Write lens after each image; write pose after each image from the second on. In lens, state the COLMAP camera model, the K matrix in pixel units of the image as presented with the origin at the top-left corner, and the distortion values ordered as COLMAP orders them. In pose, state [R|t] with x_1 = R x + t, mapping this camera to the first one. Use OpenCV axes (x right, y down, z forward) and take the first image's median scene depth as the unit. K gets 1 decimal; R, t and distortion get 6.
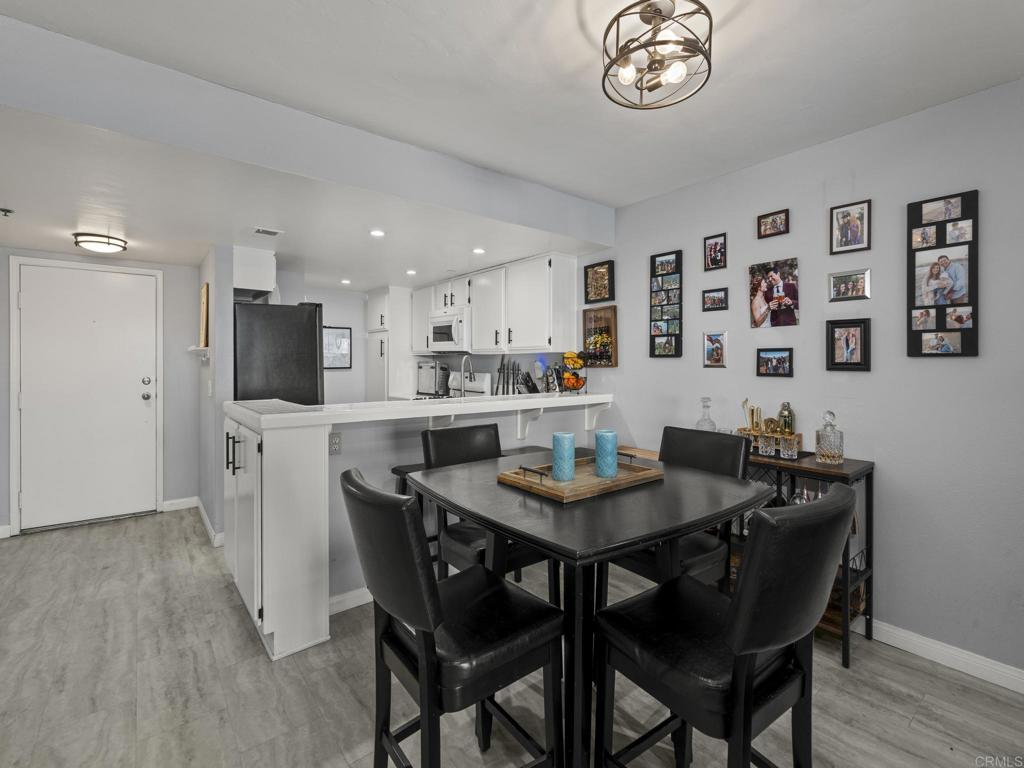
lens RADIAL K [[465.6, 0, 509.2], [0, 465.6, 360.3], [0, 0, 1]] dist [0.000096, 0.000322]
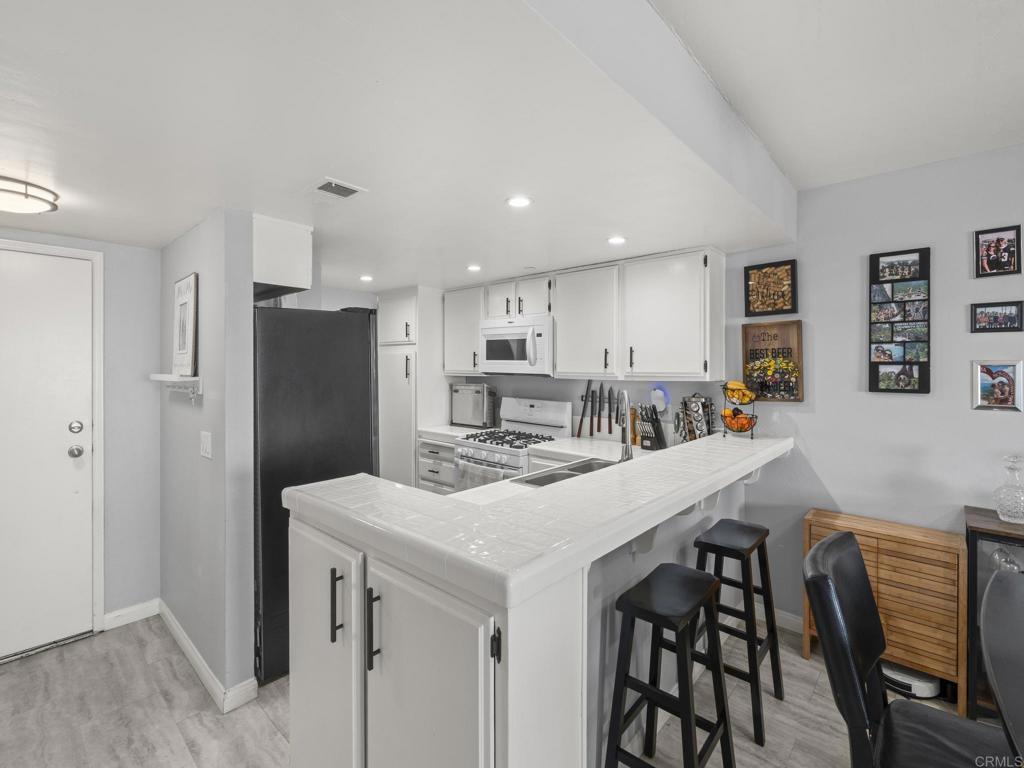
lens RADIAL K [[464.4, 0, 509.5], [0, 464.4, 364.2], [0, 0, 1]] dist [0.000130, 0.000120]
pose [[0.986968, -0.000063, 0.160918, -0.394721], [-0.000075, 1.000000, 0.000853, -0.052675], [-0.160918, -0.000854, 0.986967, 0.375874]]
